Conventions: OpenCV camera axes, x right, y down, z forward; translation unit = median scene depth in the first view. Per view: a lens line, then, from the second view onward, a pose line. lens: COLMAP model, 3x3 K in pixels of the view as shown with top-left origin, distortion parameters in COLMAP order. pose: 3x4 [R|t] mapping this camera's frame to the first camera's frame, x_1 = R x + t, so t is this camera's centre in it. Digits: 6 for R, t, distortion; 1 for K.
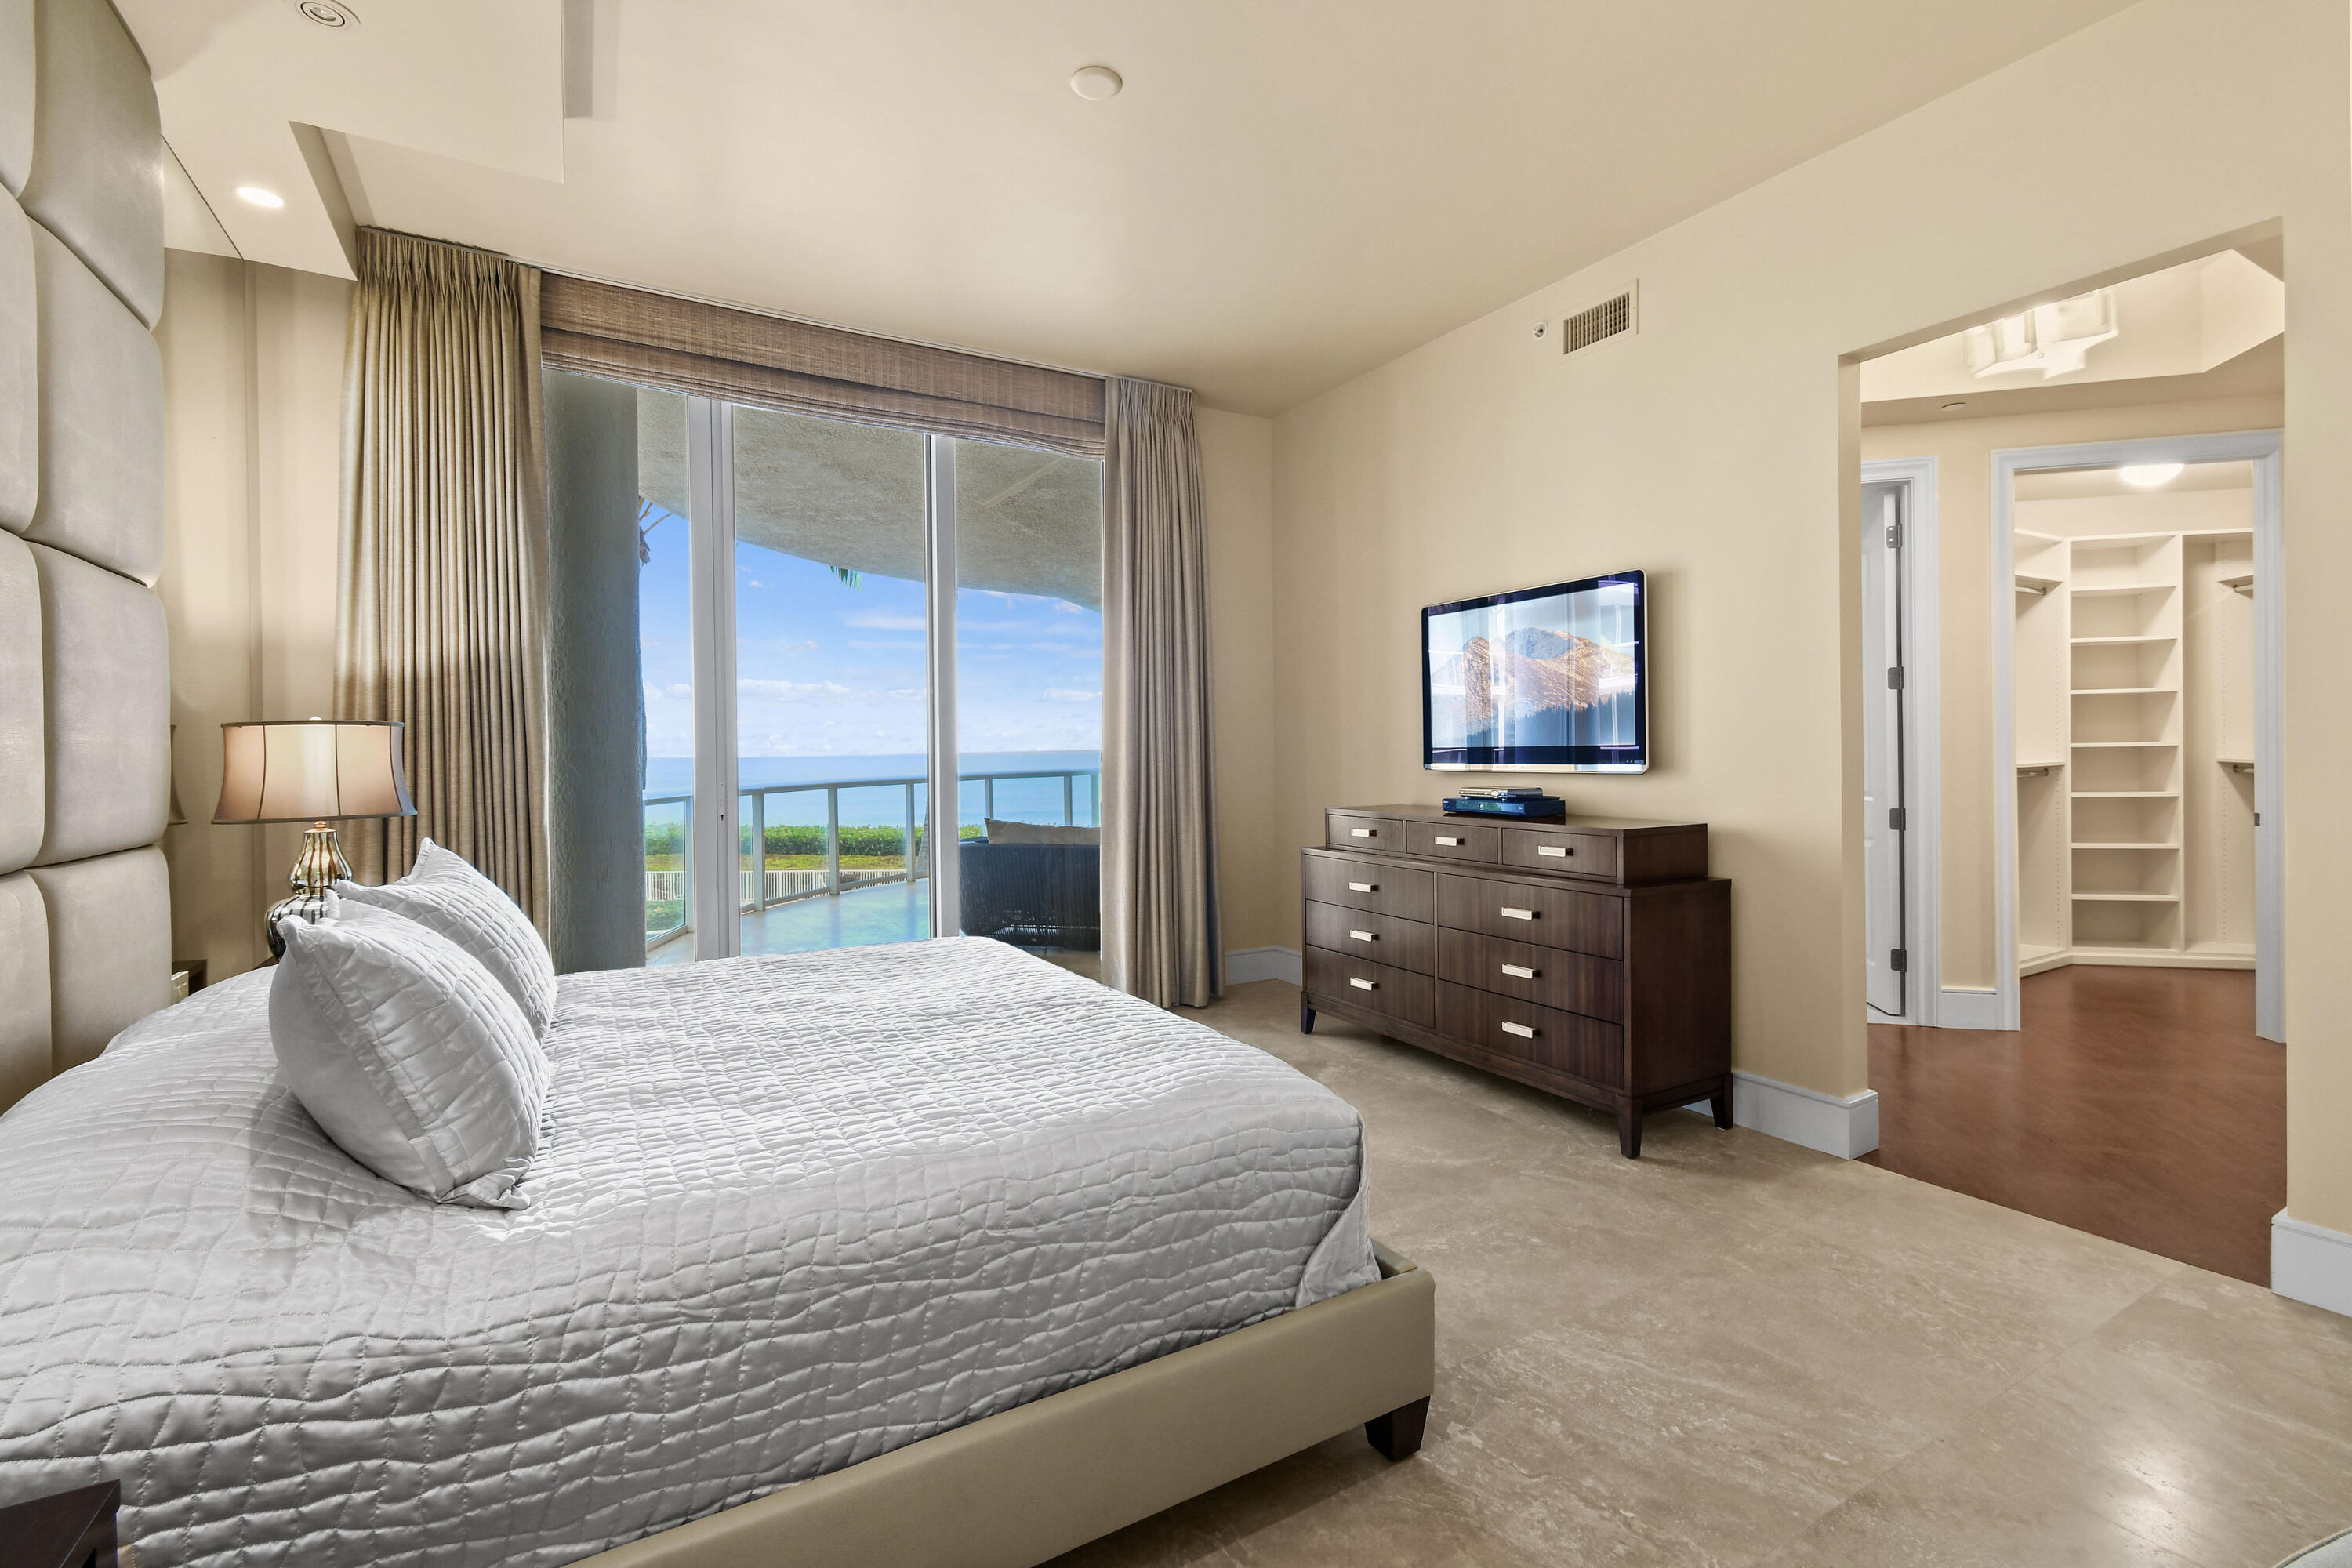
lens RADIAL K [[1043.8, 0, 1230.1], [0, 1043.8, 791.7], [0, 0, 1]] dist [0.003509, -0.000782]
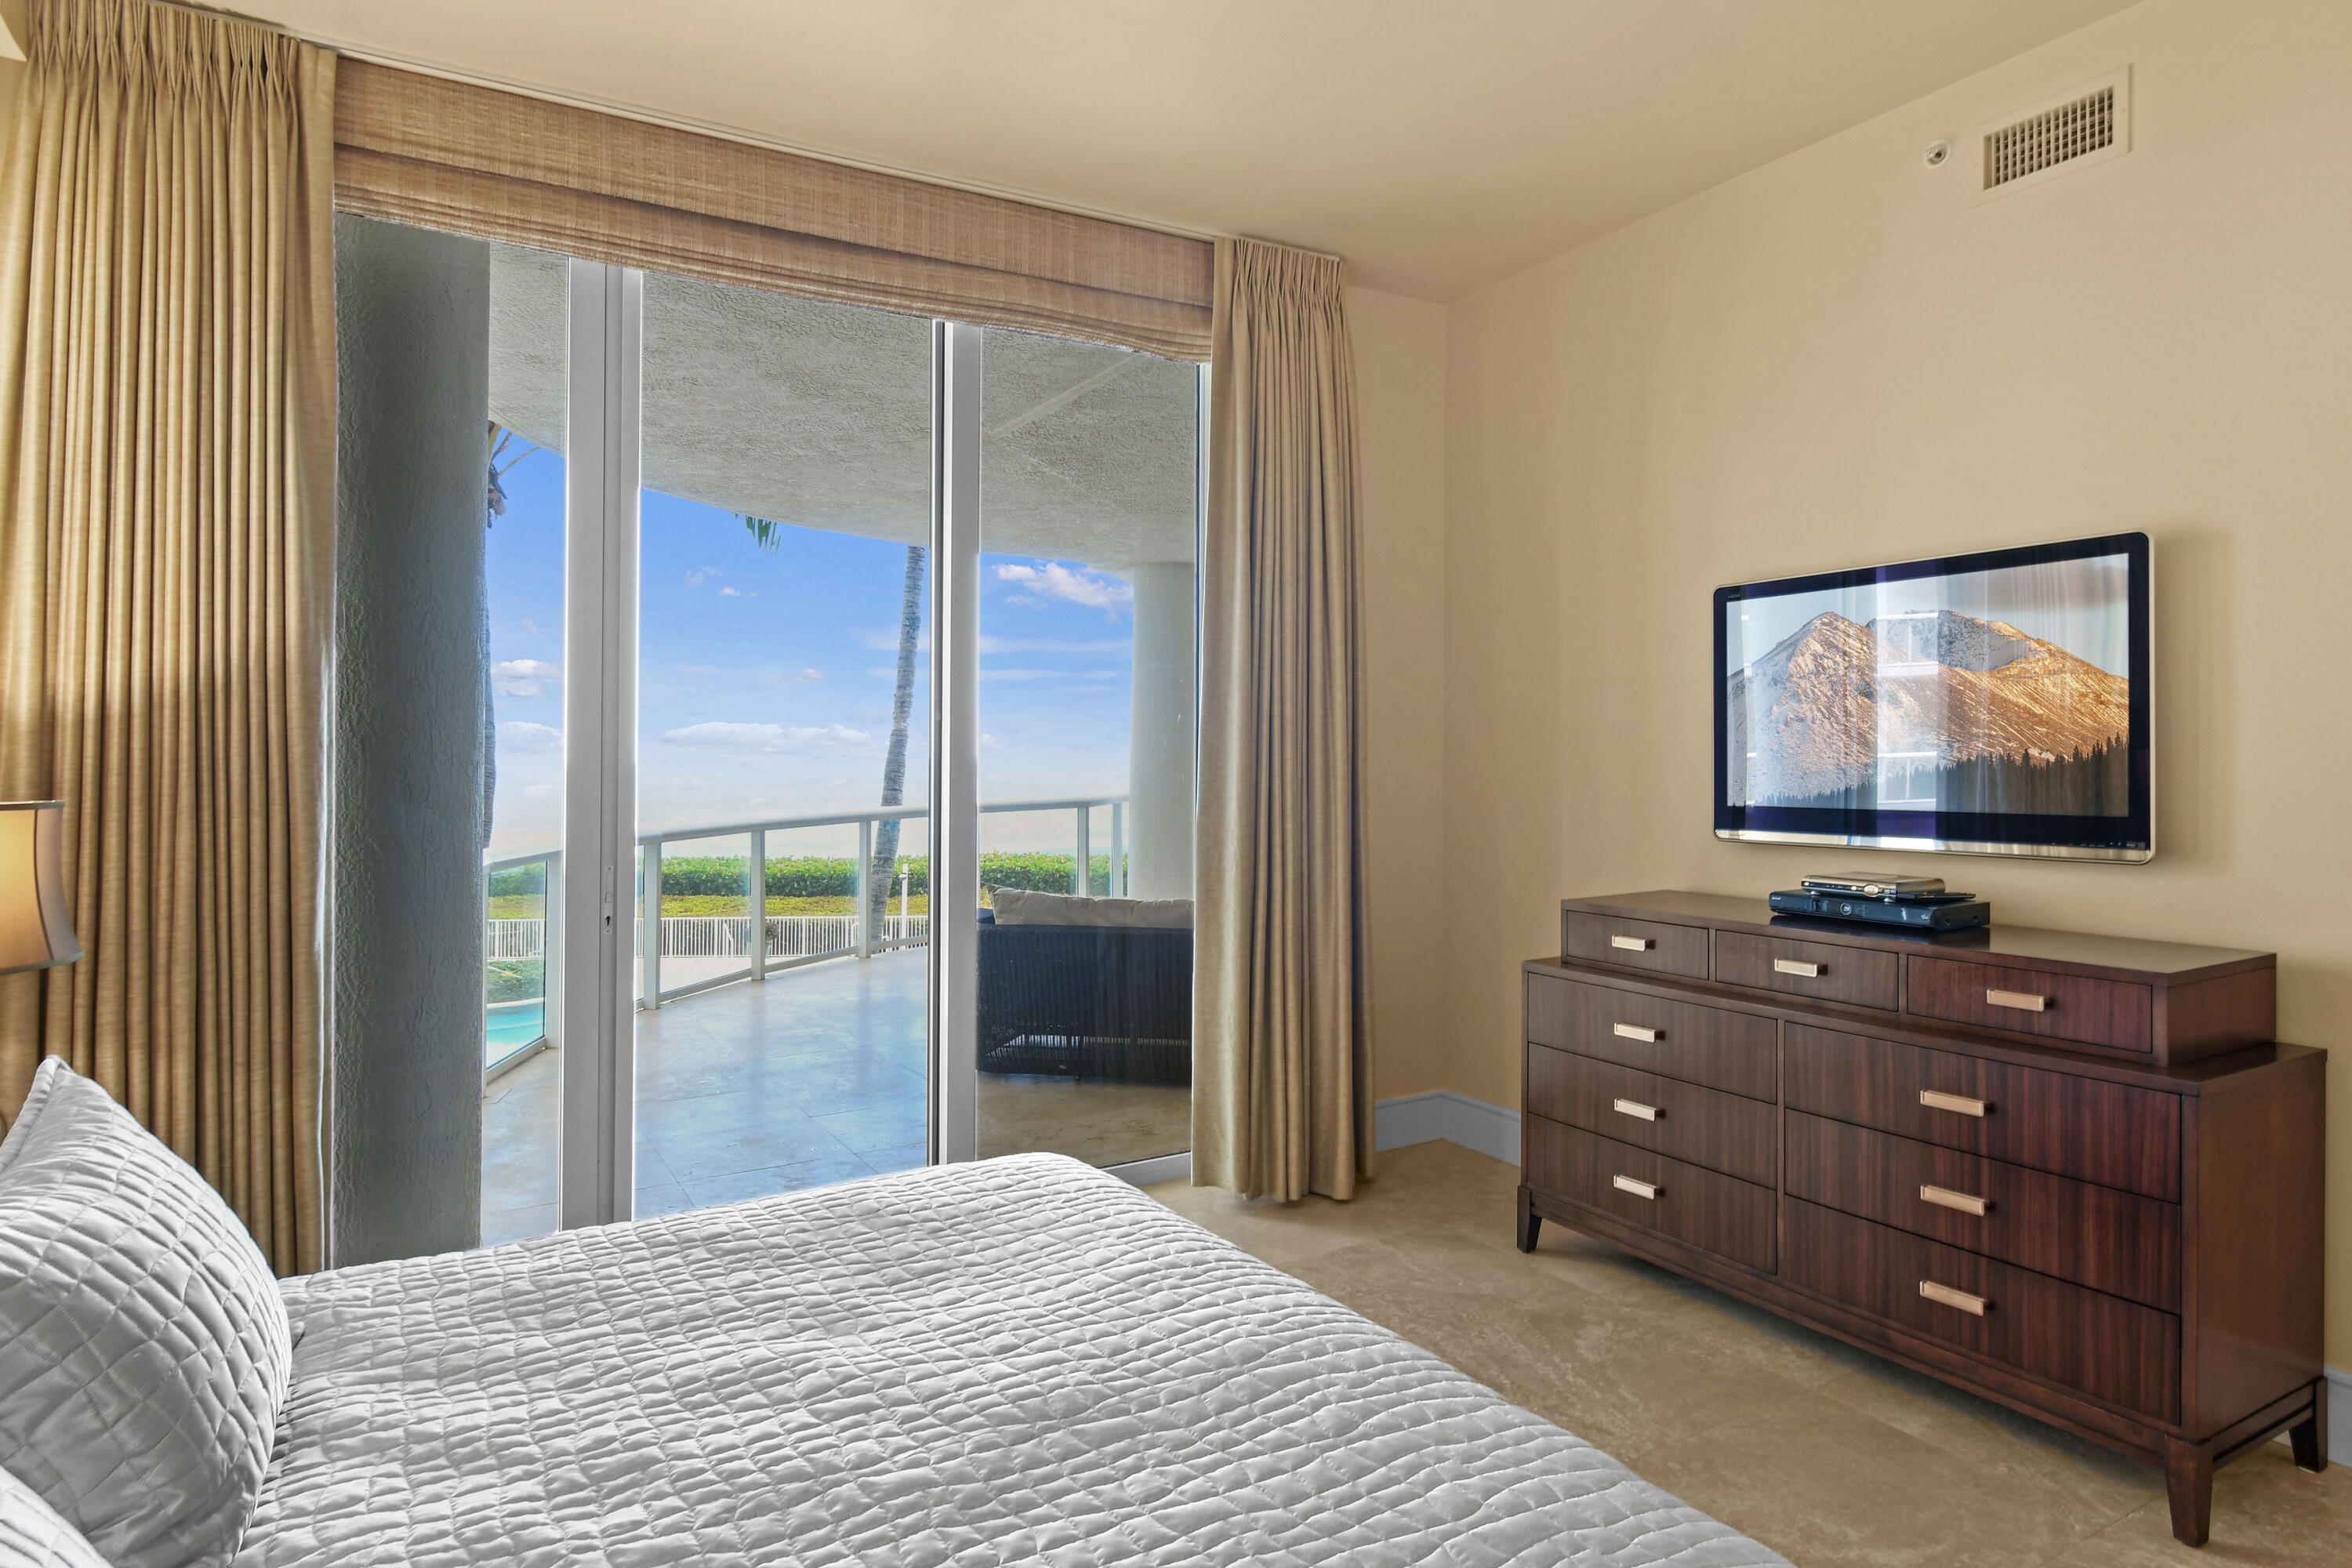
lens RADIAL K [[1380.9, 0, 1293.2], [0, 1380.9, 746.3], [0, 0, 1]] dist [0.000807, 0.000360]
pose [[0.999894, -0.003043, 0.014208, -0.098280], [0.003721, 0.998846, -0.047879, -0.044228], [-0.014046, 0.047927, 0.998752, 0.180932]]
